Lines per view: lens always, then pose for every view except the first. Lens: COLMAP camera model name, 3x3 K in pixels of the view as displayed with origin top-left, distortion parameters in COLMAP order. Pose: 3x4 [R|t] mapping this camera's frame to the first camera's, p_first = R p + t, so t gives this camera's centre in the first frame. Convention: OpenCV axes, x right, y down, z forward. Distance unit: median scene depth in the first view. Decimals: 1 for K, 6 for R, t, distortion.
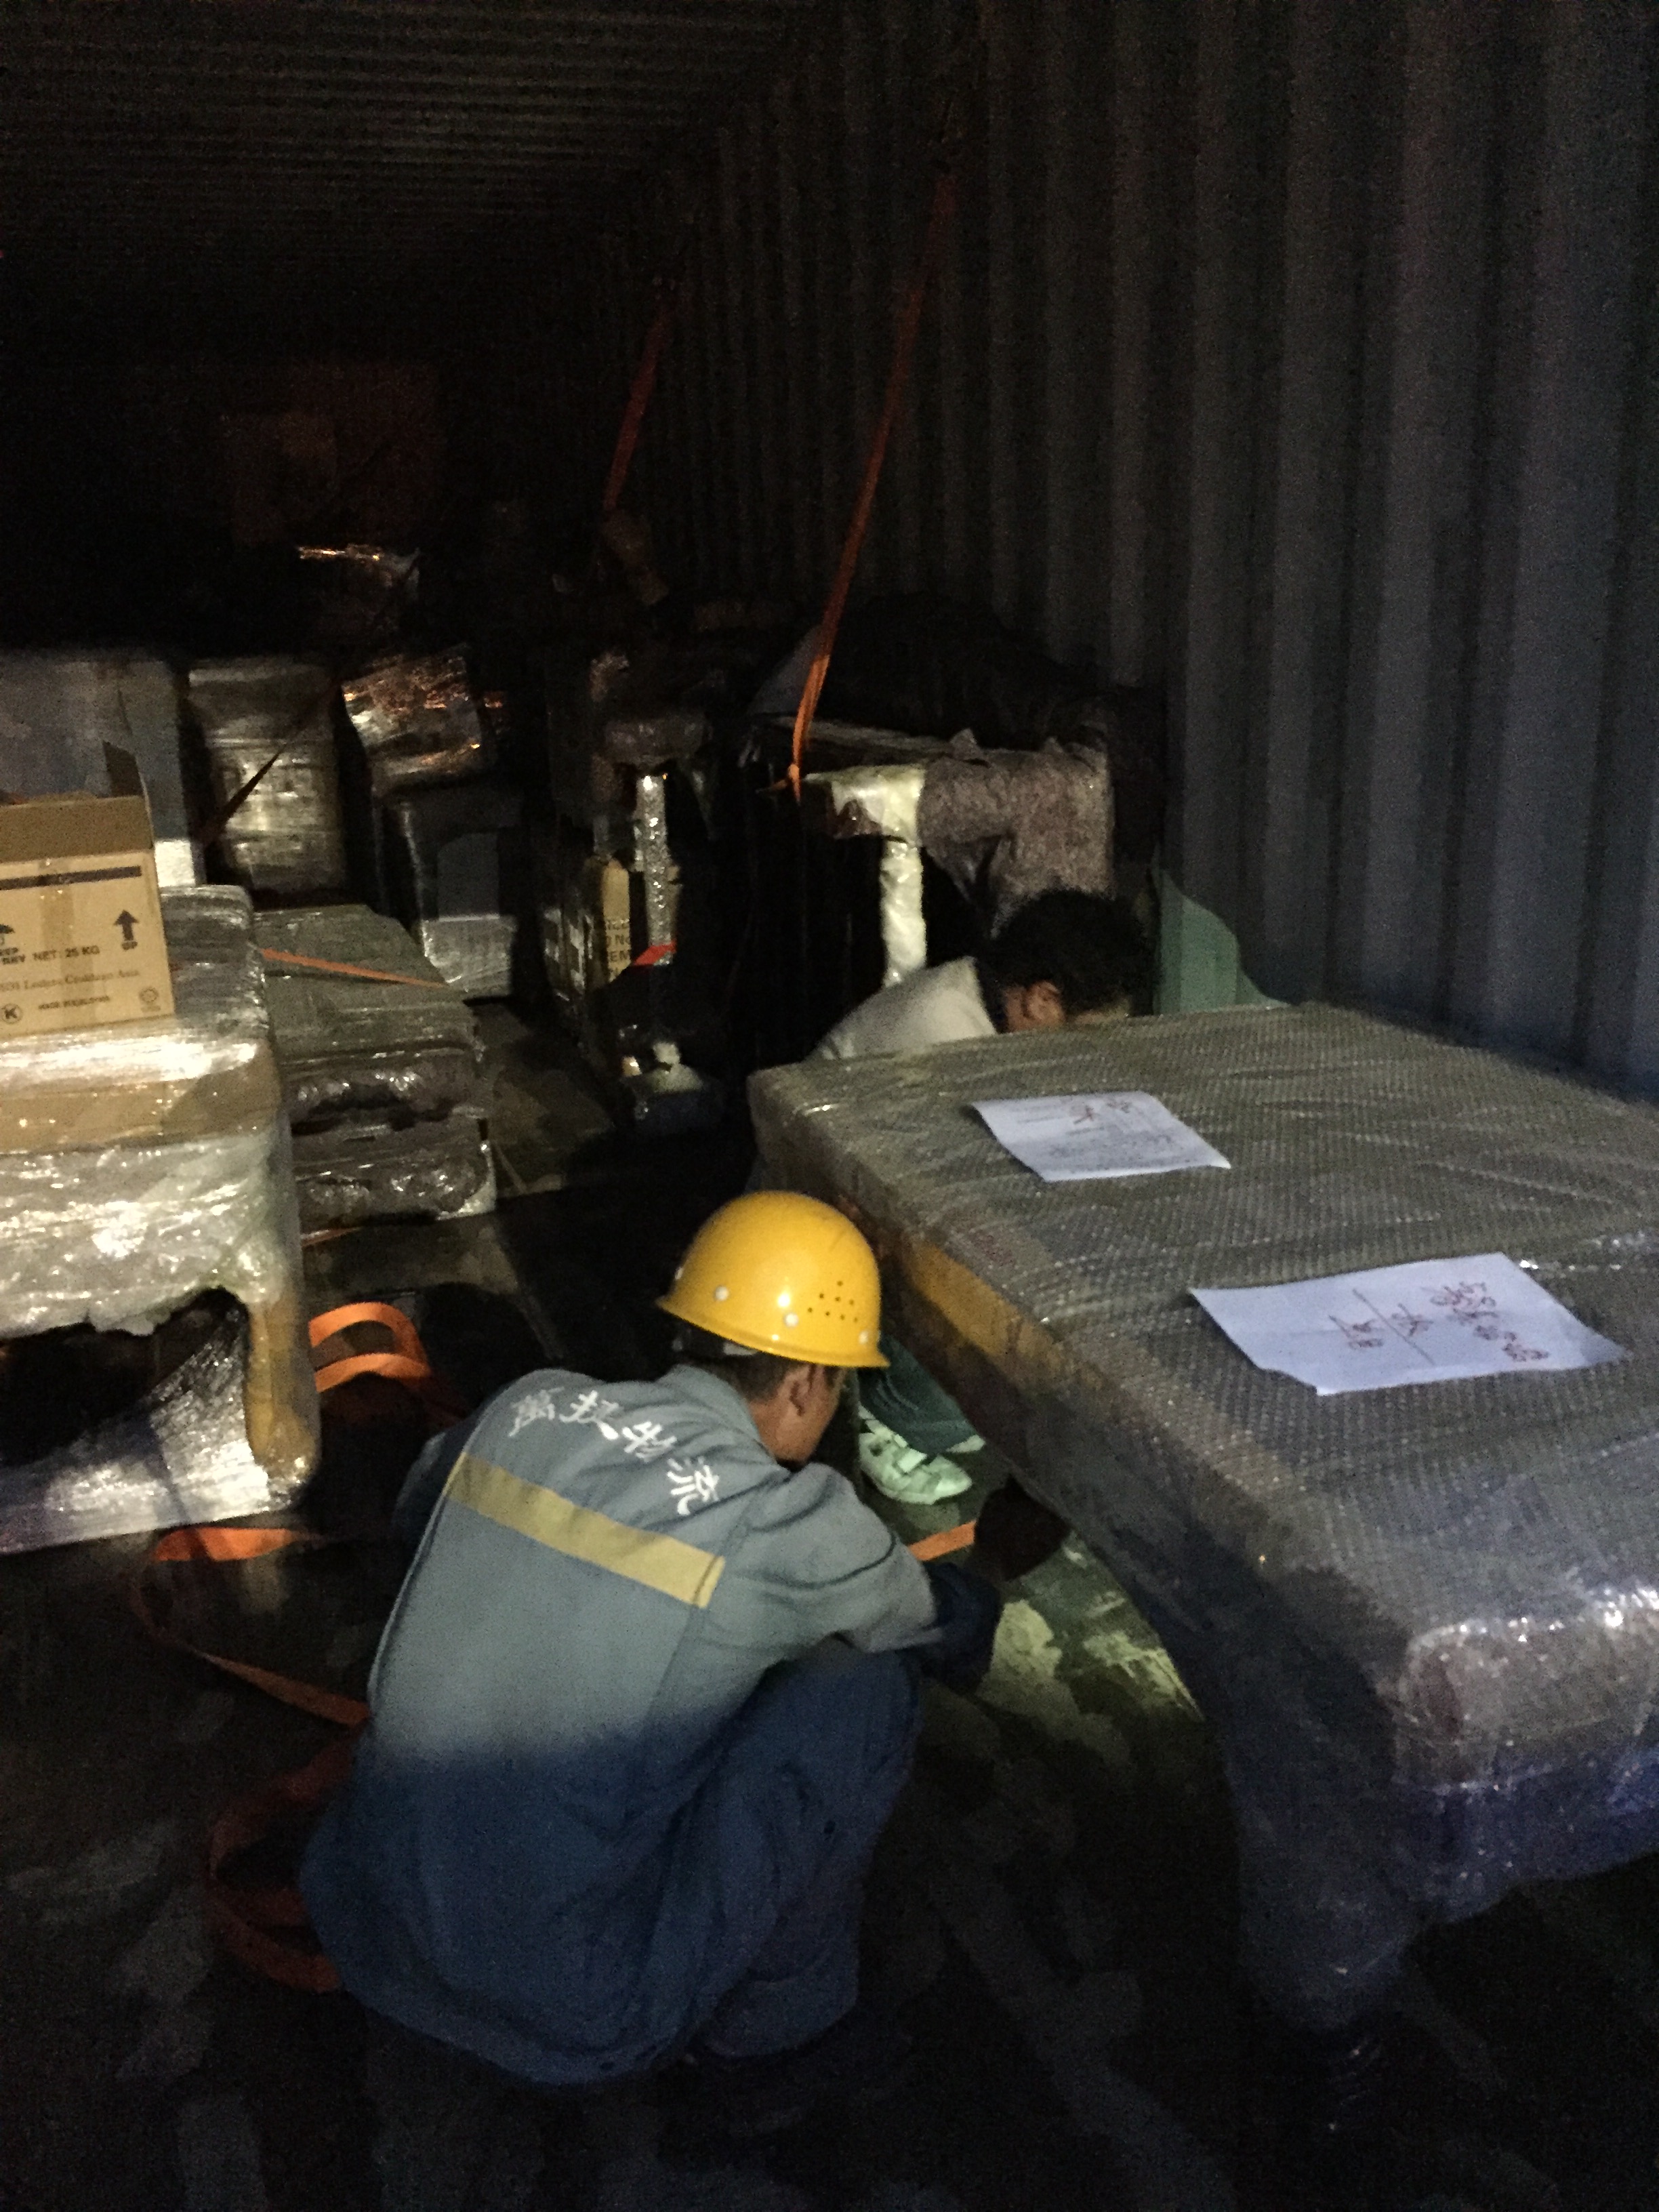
lens RADIAL K [[1900.2, 0, 820.7], [0, 1900.2, 1109.0], [0, 0, 1]] dist [0.082727, -0.100511]
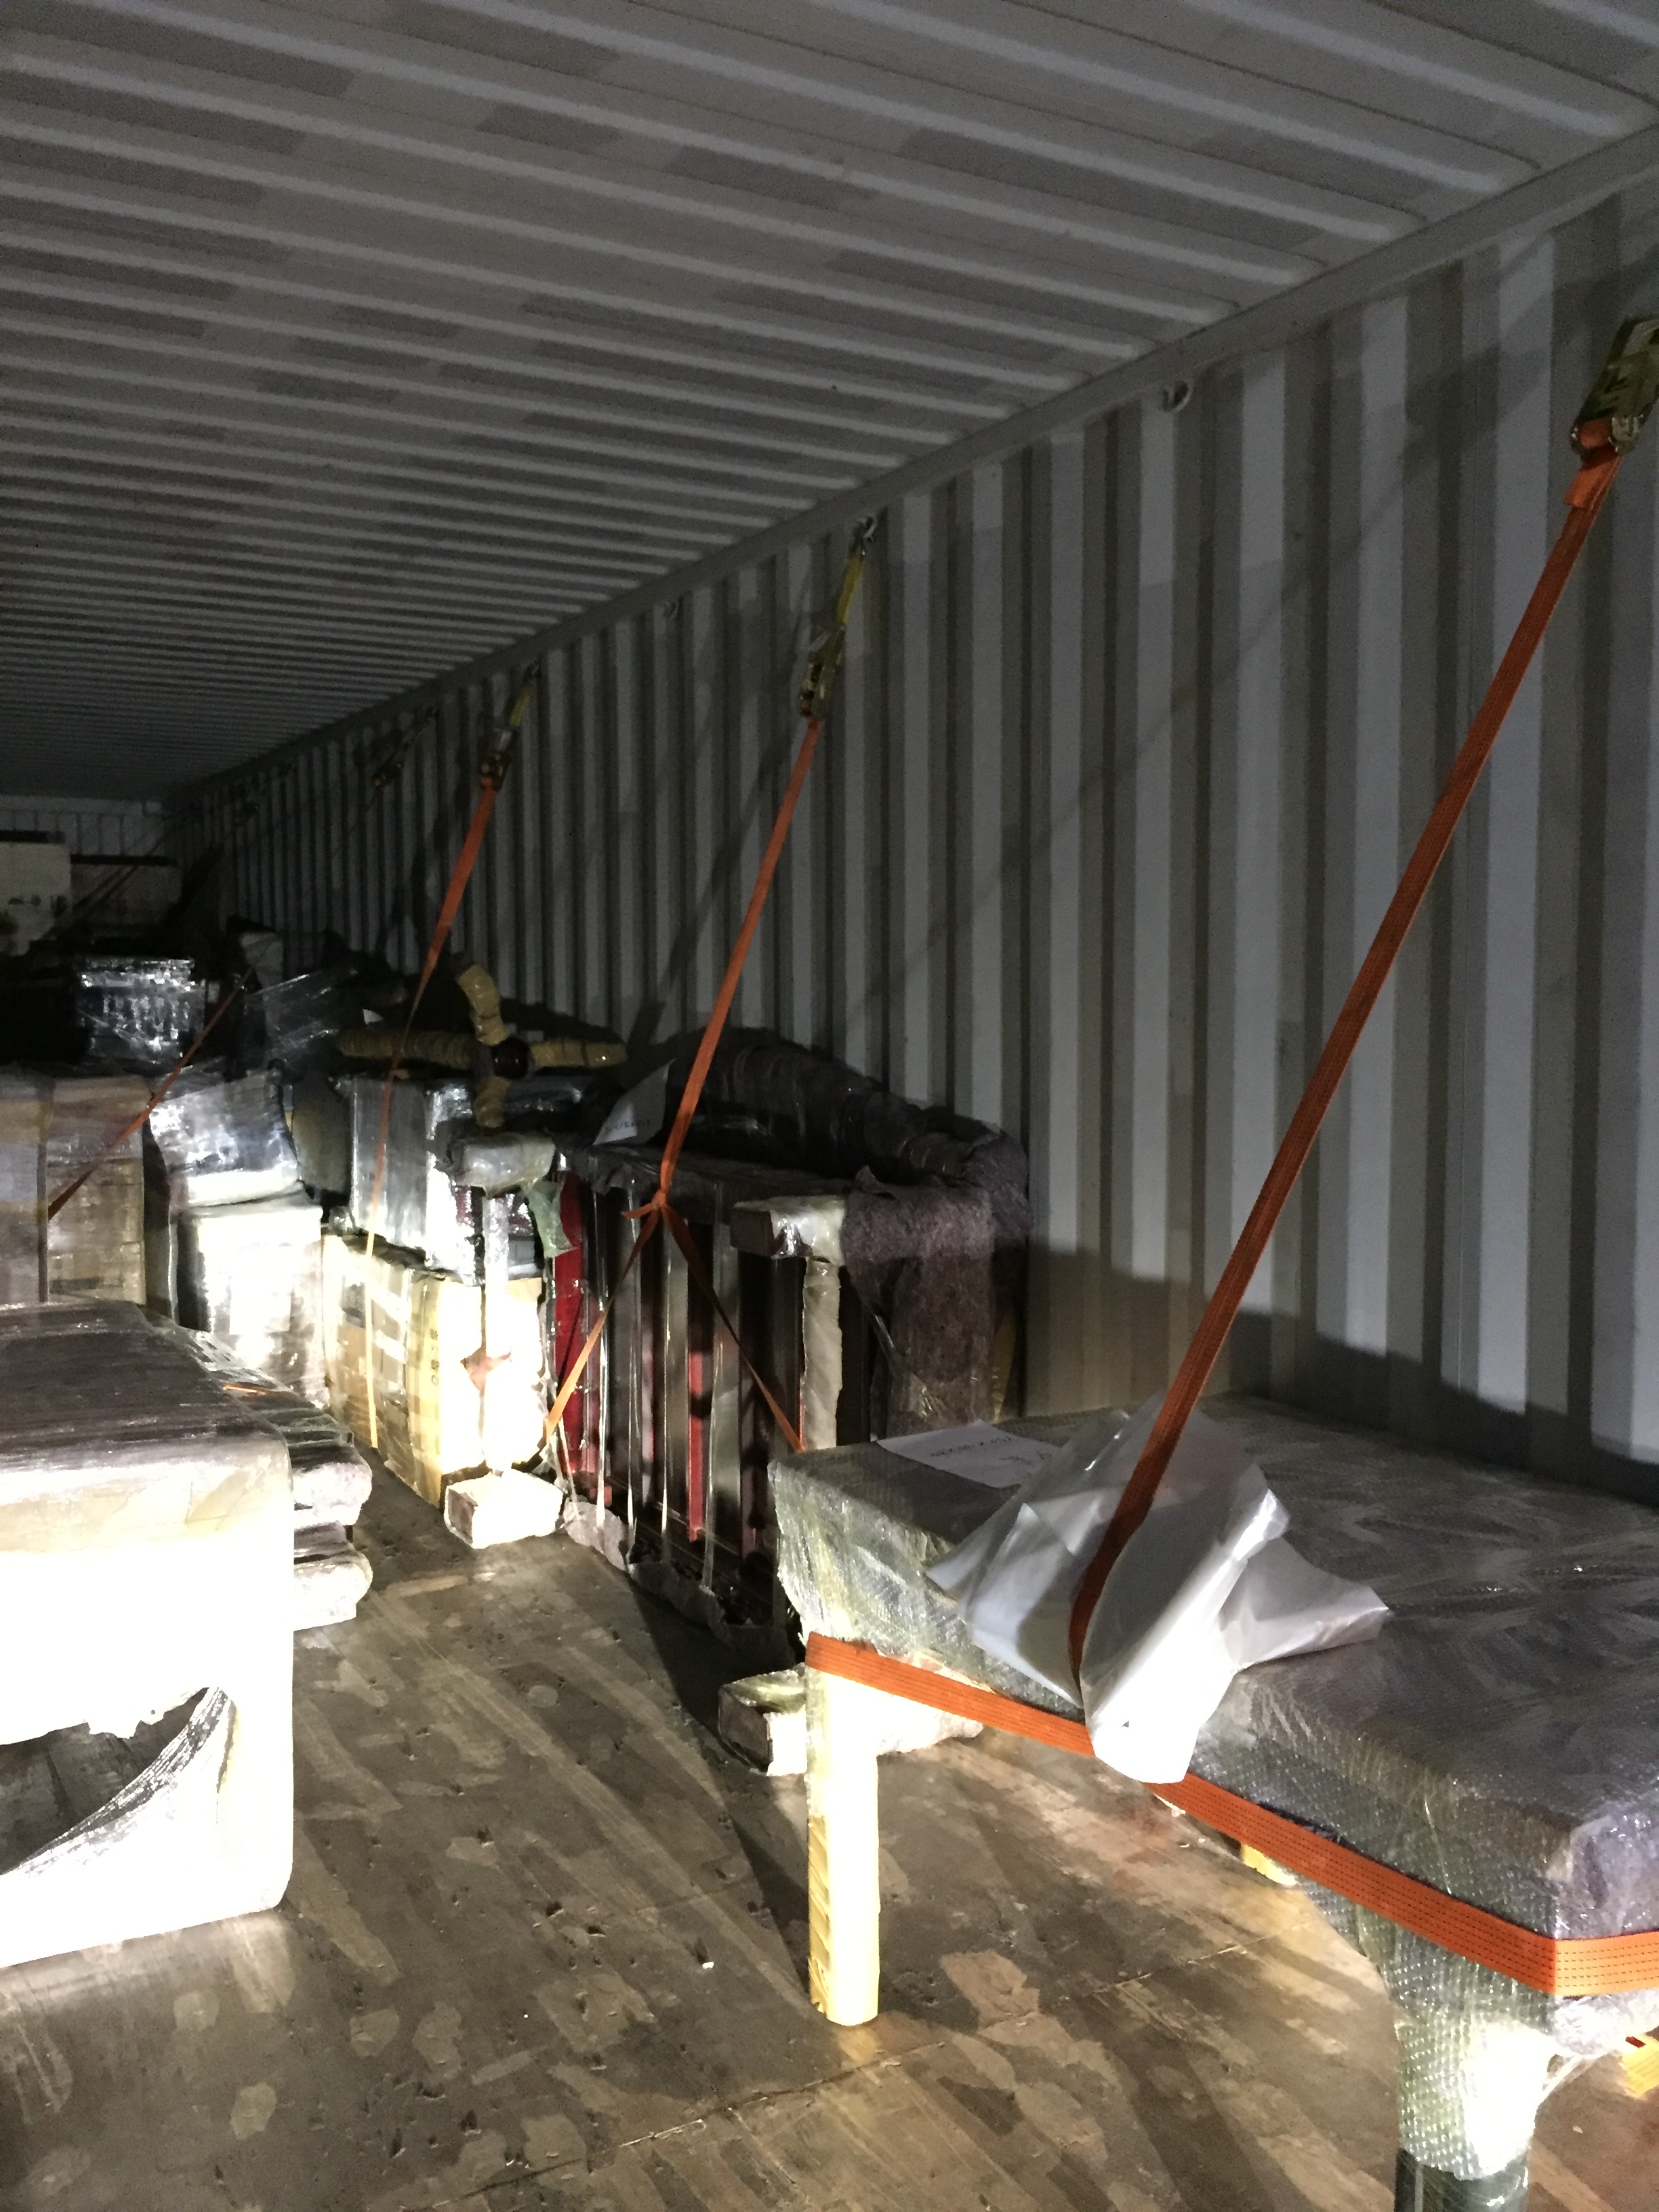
lens RADIAL K [[1900.2, 0, 820.7], [0, 1900.2, 1109.0], [0, 0, 1]] dist [0.082727, -0.100511]
pose [[0.984164, 0.016000, 0.176534, -0.167651], [0.022019, 0.977168, -0.211322, 0.013382], [-0.175885, 0.211863, 0.961342, -0.134518]]
